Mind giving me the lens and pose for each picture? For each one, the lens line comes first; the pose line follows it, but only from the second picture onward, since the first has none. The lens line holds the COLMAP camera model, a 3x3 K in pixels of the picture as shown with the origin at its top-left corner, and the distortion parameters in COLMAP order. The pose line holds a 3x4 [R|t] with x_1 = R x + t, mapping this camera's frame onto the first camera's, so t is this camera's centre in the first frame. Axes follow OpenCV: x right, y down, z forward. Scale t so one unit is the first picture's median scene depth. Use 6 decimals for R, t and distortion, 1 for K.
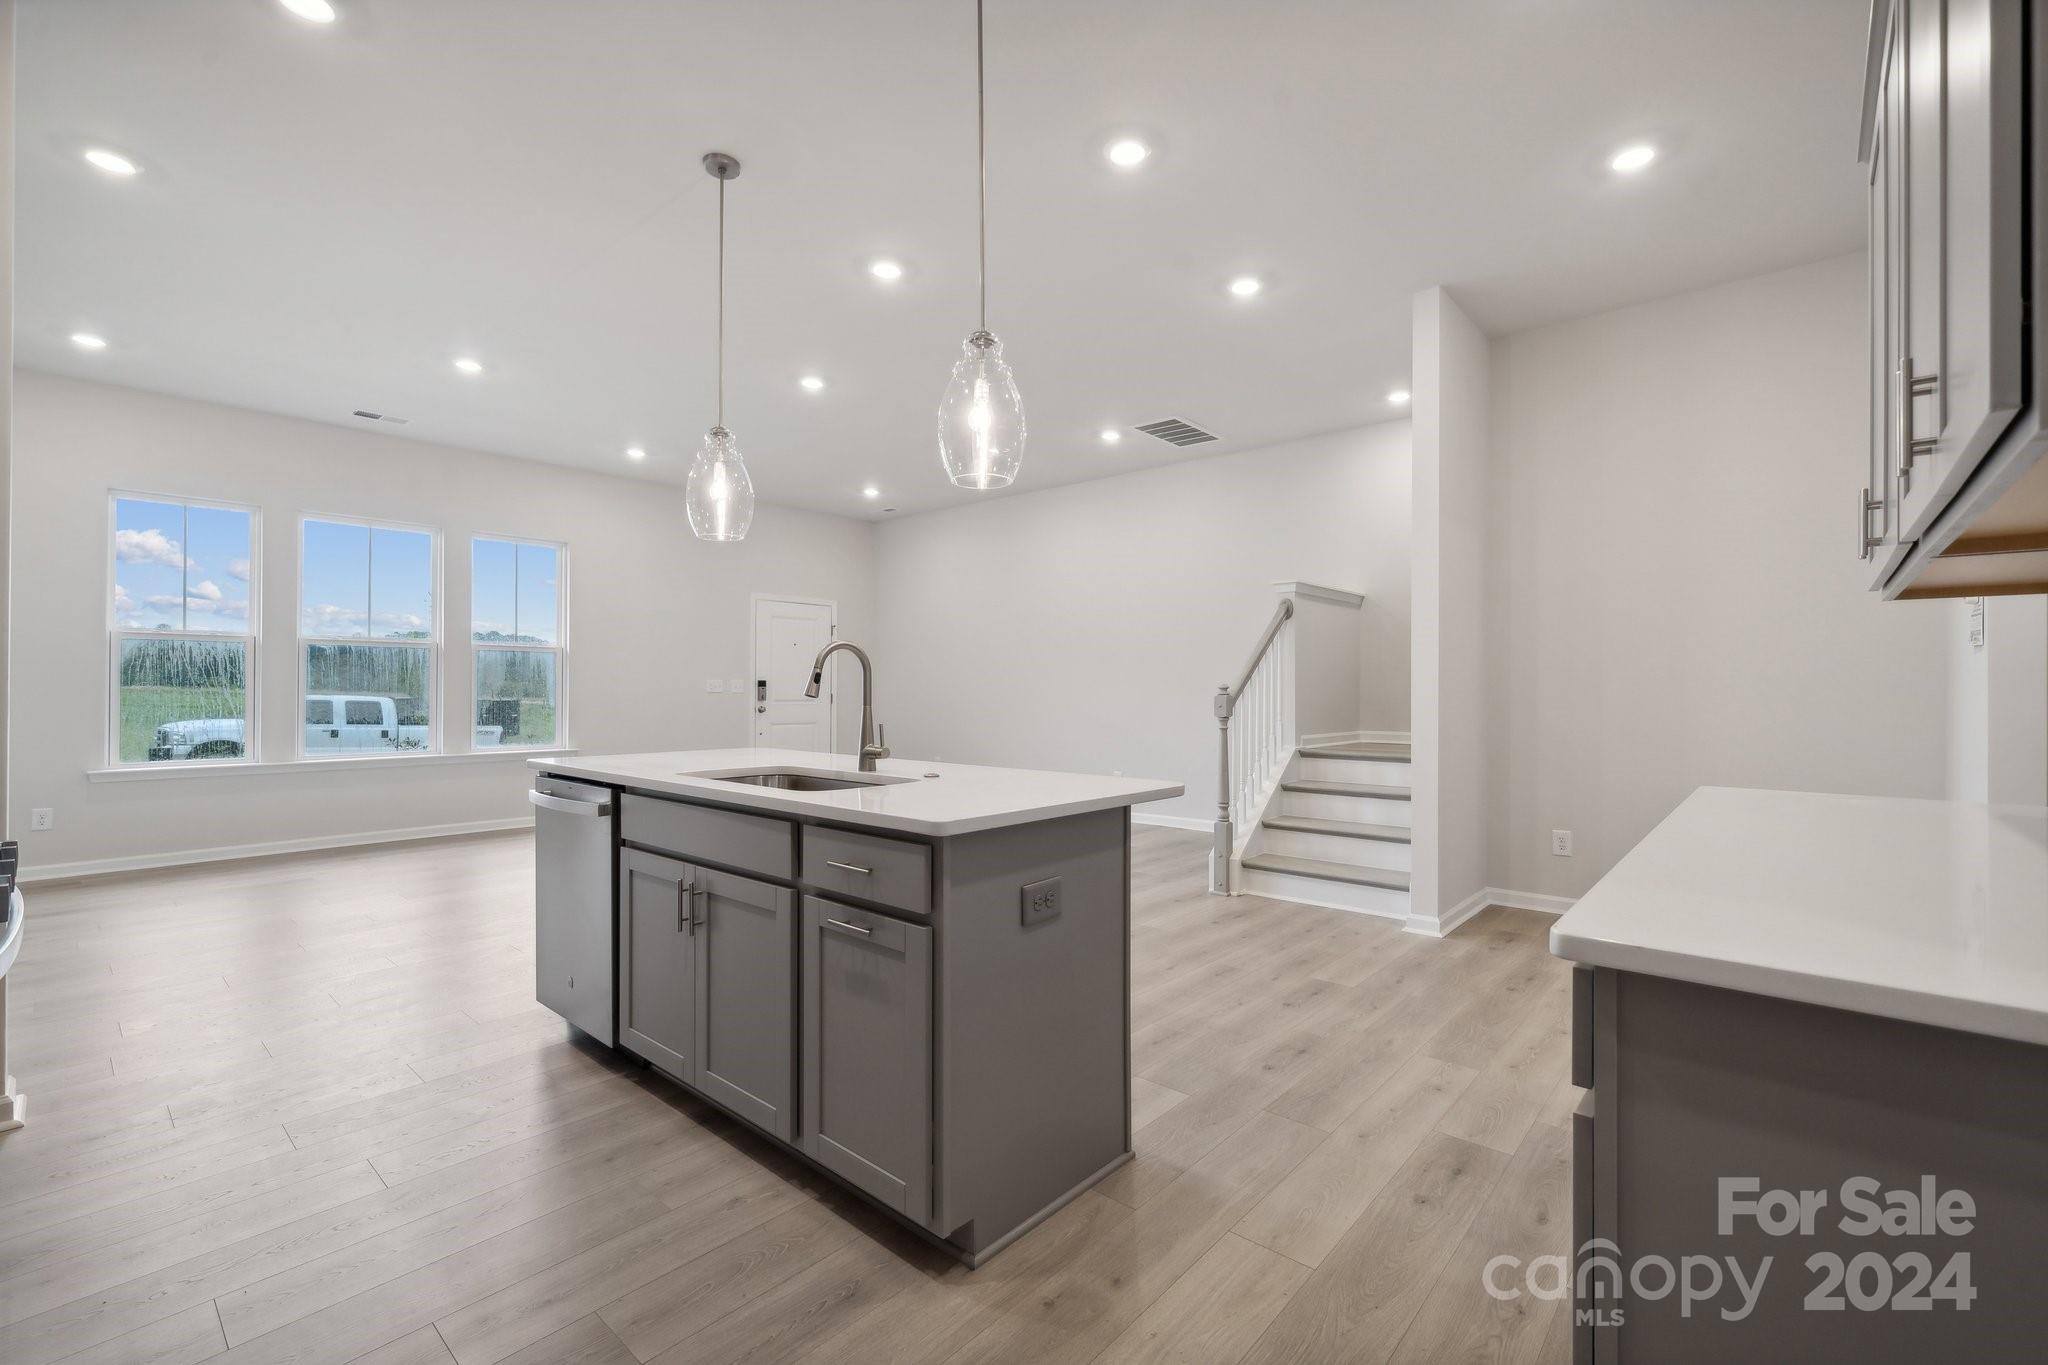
lens RADIAL K [[874.4, 0, 1038.7], [0, 874.4, 686.1], [0, 0, 1]] dist [-0.001302, 0.000021]
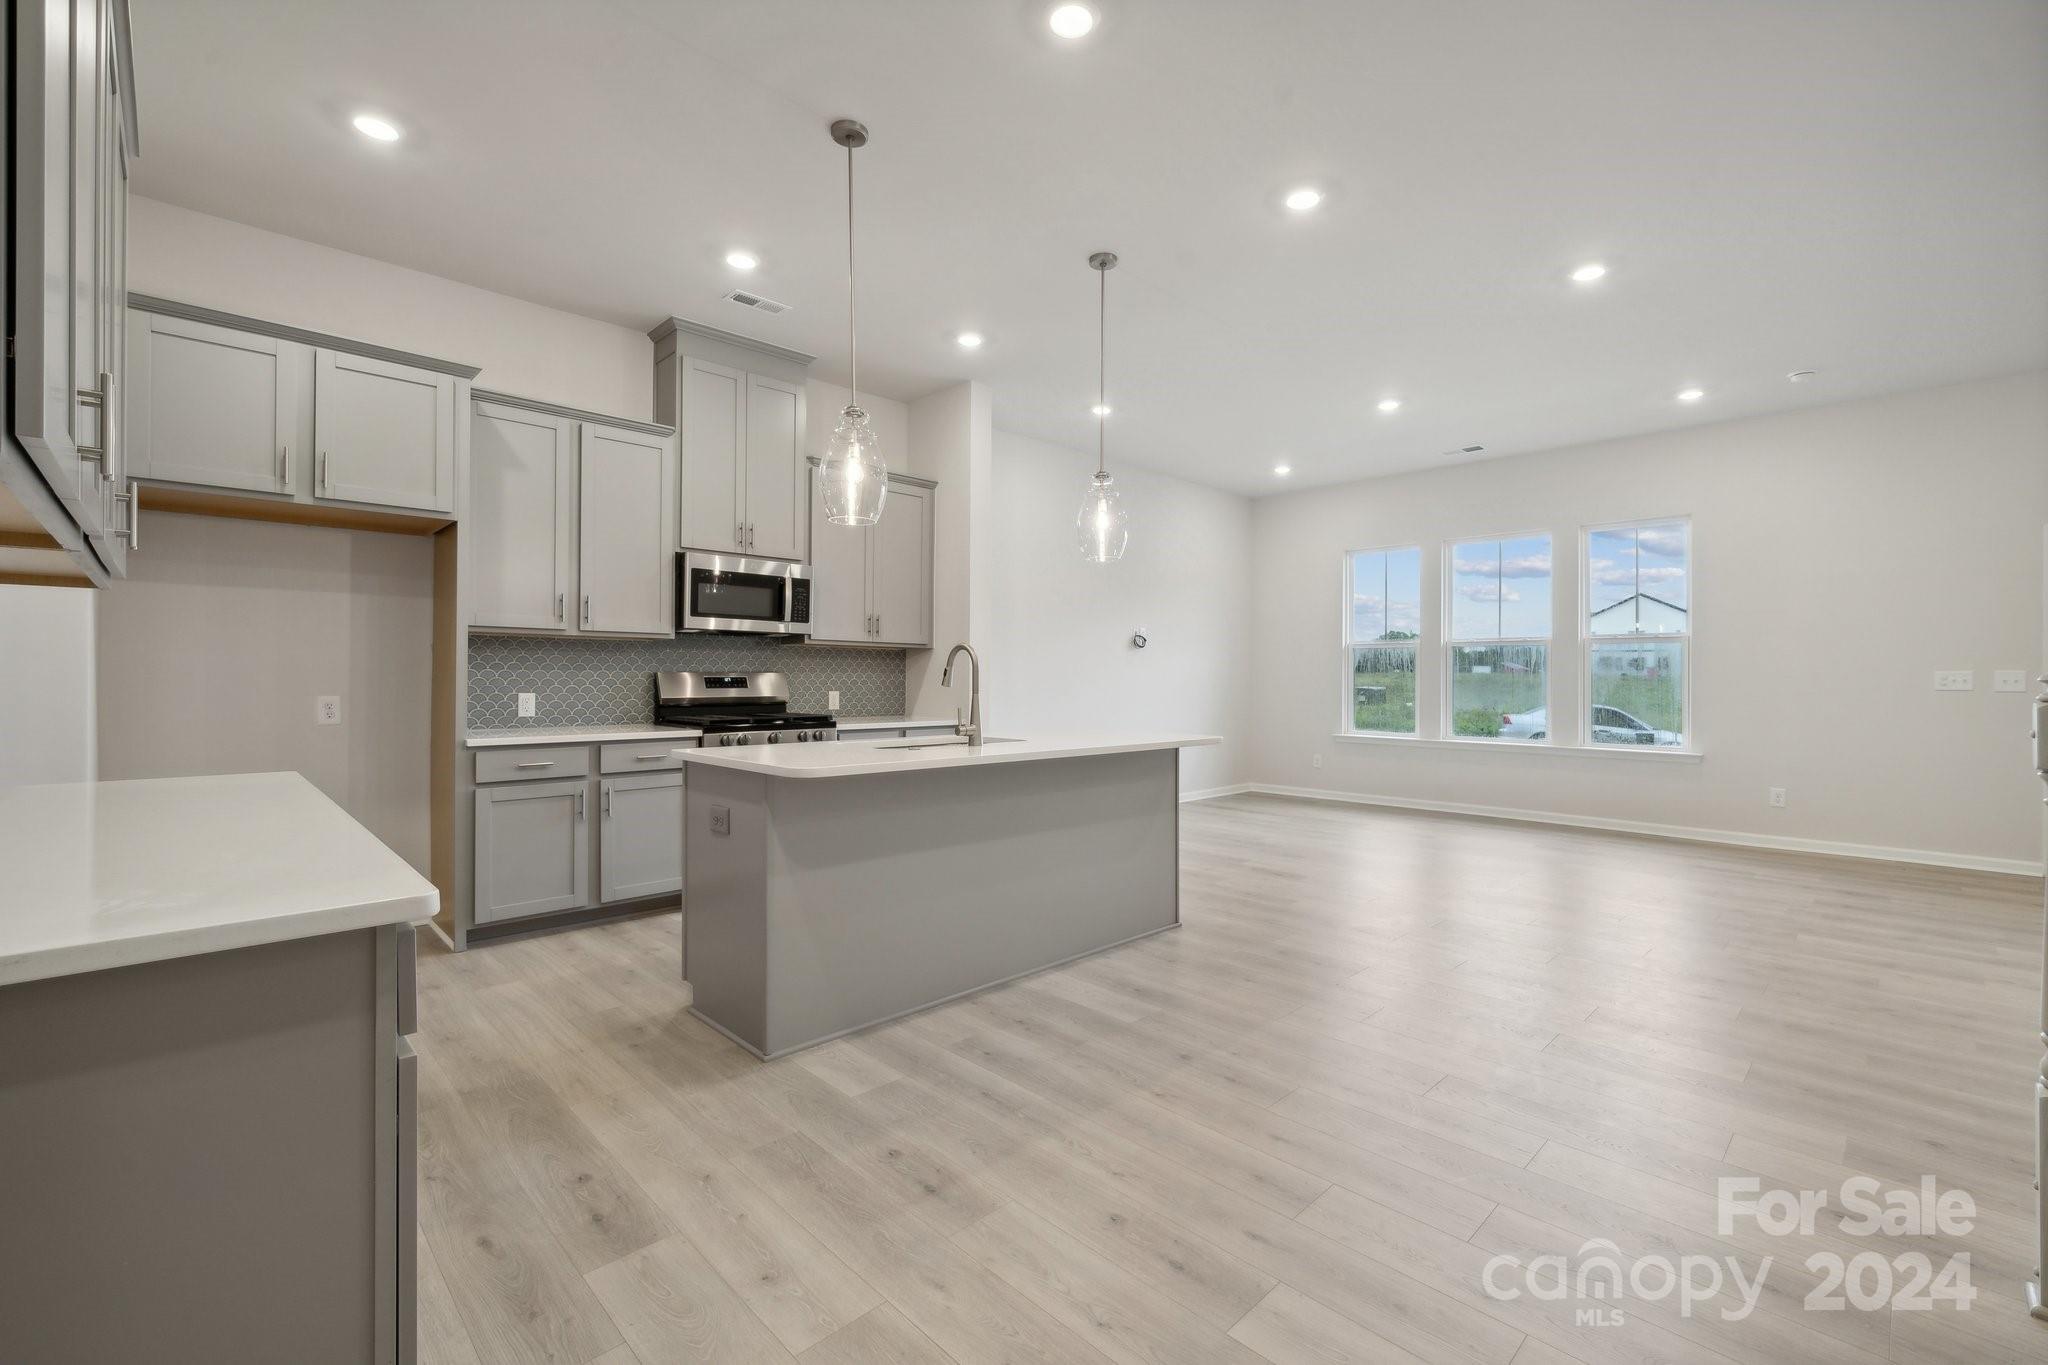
lens RADIAL K [[874.4, 0, 1038.7], [0, 874.4, 686.1], [0, 0, 1]] dist [-0.001302, 0.000021]
pose [[-0.075823, 0.006518, -0.997100, 0.925863], [-0.001673, 0.999976, 0.006664, 0.001783], [0.997120, 0.002174, -0.075810, 1.052325]]
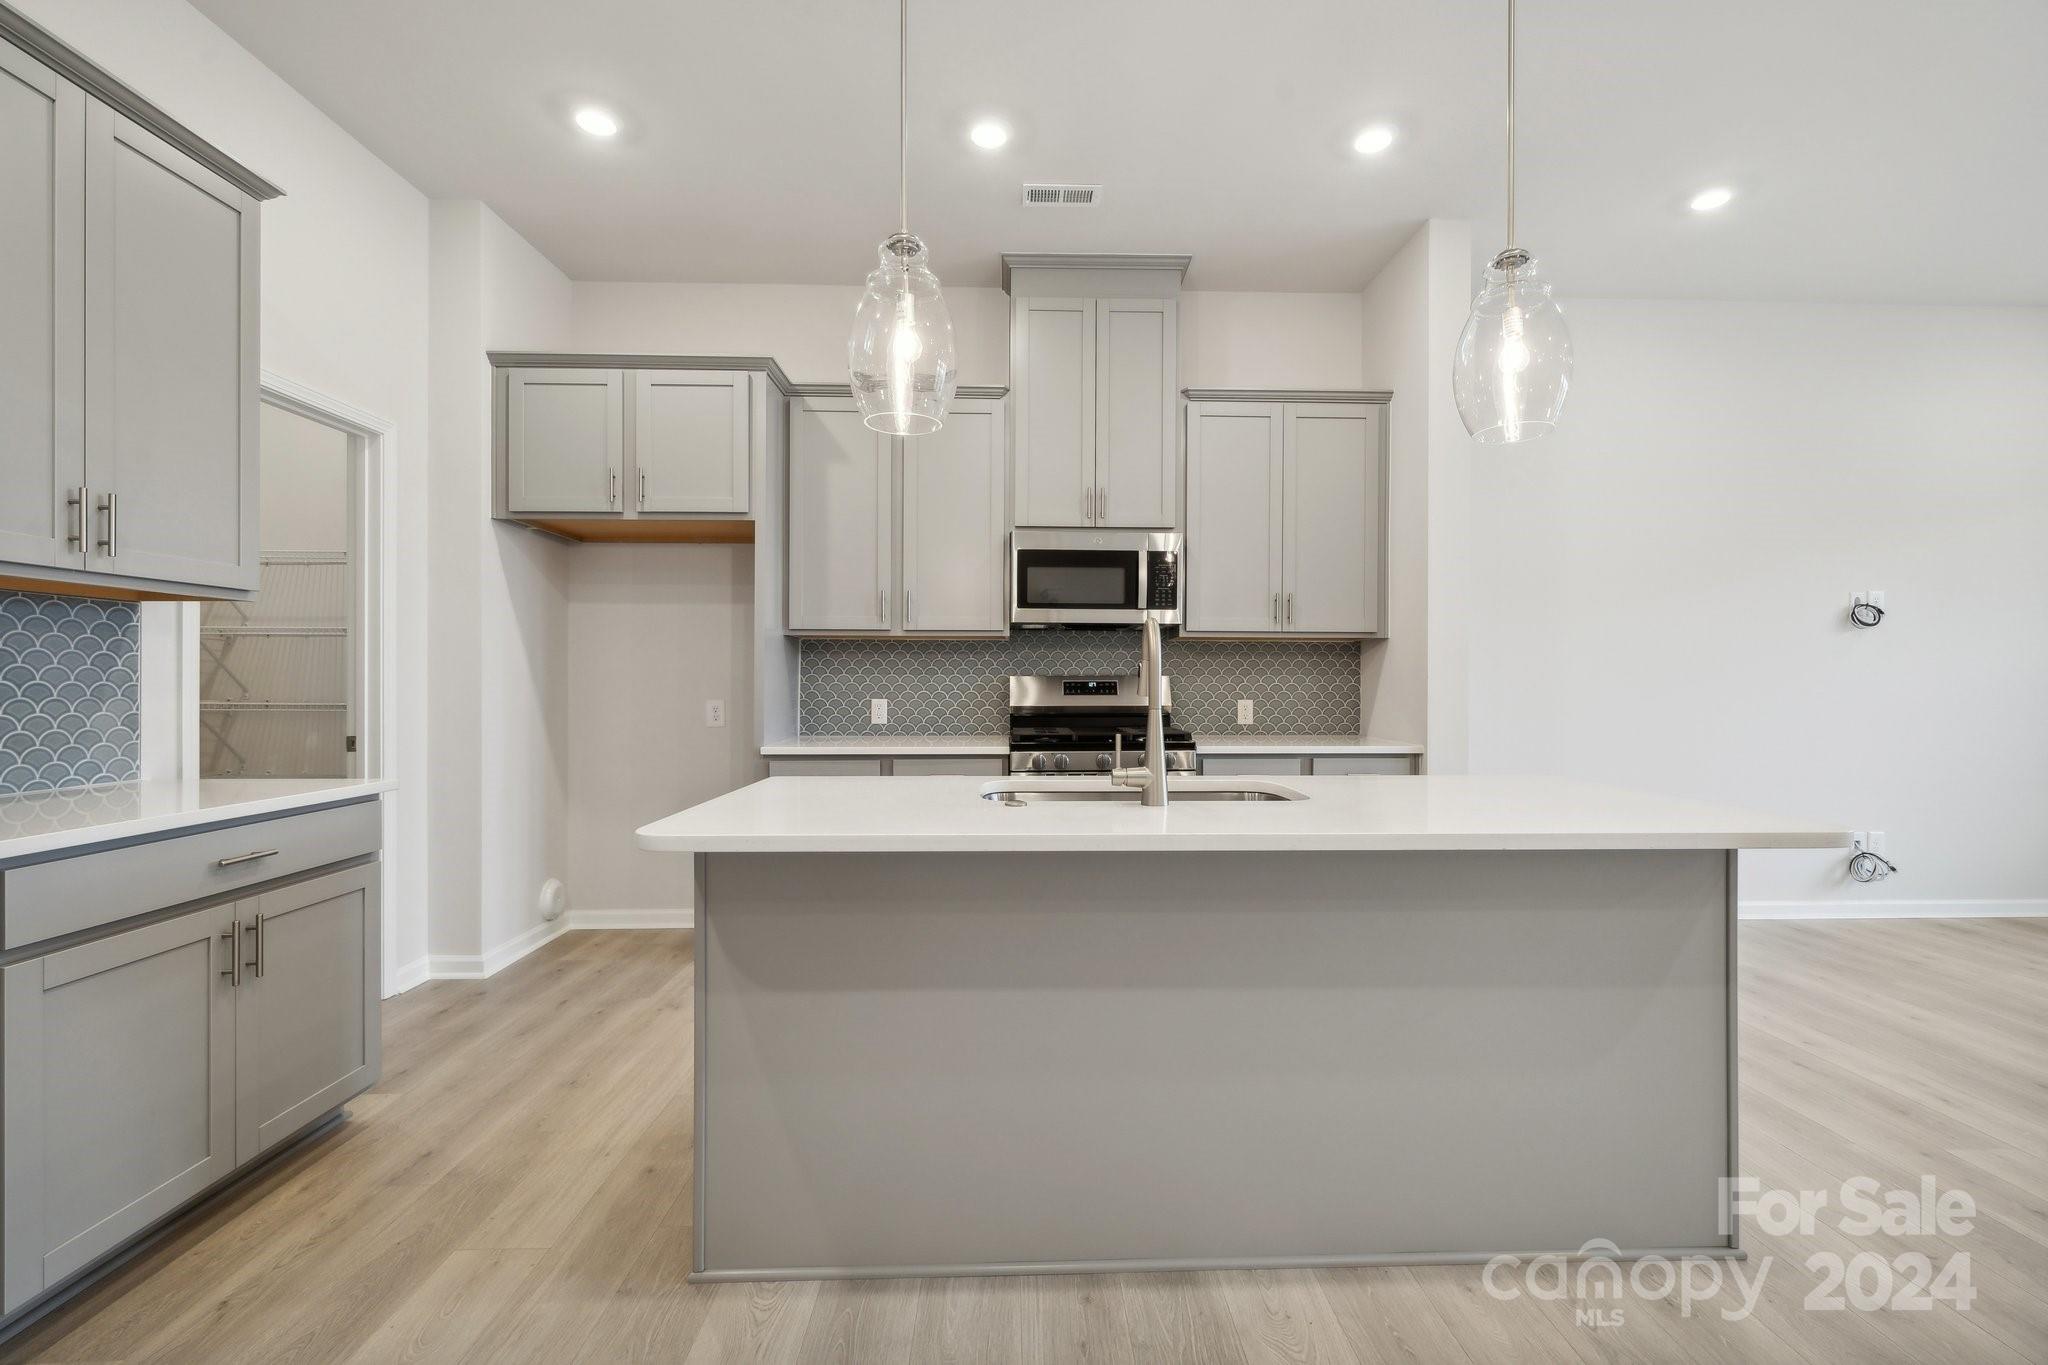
lens RADIAL K [[874.4, 0, 1038.7], [0, 874.4, 686.1], [0, 0, 1]] dist [-0.001302, 0.000021]
pose [[-0.730381, -0.000325, -0.683040, 0.296456], [-0.000681, 1.000000, 0.000253, 0.003620], [0.683040, 0.000650, -0.730381, 1.272301]]
